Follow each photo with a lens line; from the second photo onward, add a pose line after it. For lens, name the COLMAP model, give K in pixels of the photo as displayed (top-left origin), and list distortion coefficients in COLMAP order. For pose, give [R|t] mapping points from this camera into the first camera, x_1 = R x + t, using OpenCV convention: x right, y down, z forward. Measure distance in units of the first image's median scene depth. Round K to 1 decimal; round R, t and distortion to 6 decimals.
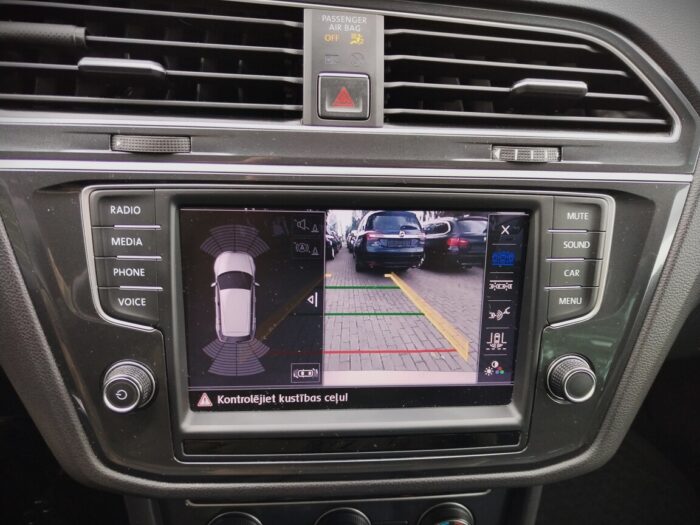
lens RADIAL K [[551.7, 0, 350.0], [0, 551.7, 262.5], [0, 0, 1]] dist [-0.014125, -0.005932]
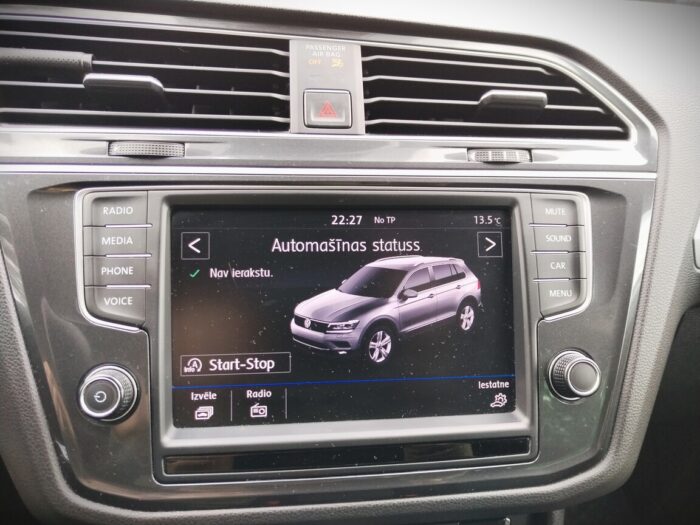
lens RADIAL K [[551.7, 0, 350.0], [0, 551.7, 262.5], [0, 0, 1]] dist [-0.014125, -0.005932]
pose [[0.998604, -0.038075, 0.036597, -0.018164], [0.046619, 0.961136, -0.272110, 0.283940], [-0.024814, 0.273436, 0.961570, 0.031803]]
